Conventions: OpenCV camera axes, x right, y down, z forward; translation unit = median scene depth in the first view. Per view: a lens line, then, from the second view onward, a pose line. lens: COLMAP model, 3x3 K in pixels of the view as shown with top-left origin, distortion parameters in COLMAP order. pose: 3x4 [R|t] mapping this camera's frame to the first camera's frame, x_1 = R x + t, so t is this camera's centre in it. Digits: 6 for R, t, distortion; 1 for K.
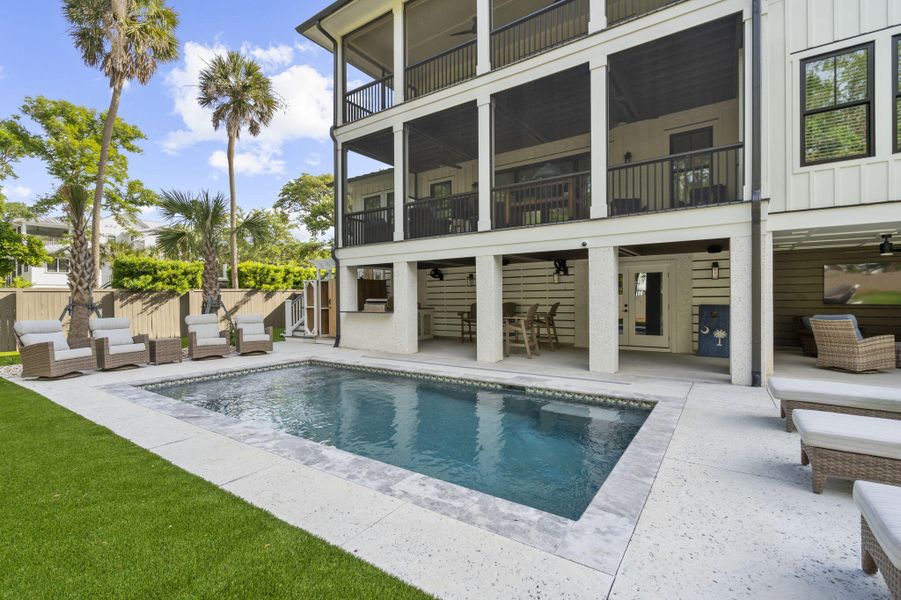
lens RADIAL K [[412.4, 0, 441.2], [0, 412.4, 301.3], [0, 0, 1]] dist [0.000060, 0.001008]
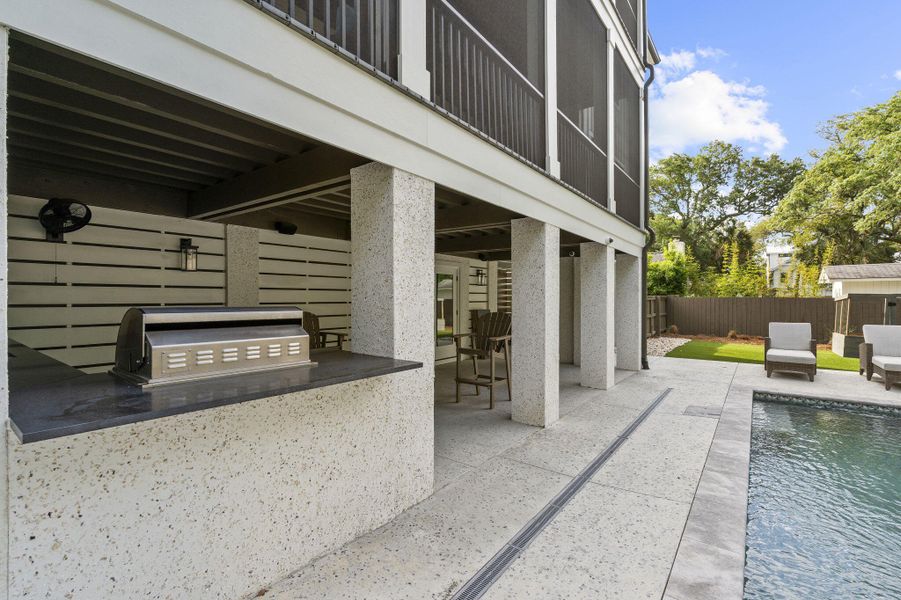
lens RADIAL K [[411.2, 0, 441.2], [0, 411.2, 299.5], [0, 0, 1]] dist [-0.002734, 0.001997]
pose [[0.042681, 0.007943, 0.999057, -0.390370], [0.003842, 0.999960, -0.008115, -0.009151], [-0.999081, 0.004185, 0.042649, 1.014154]]
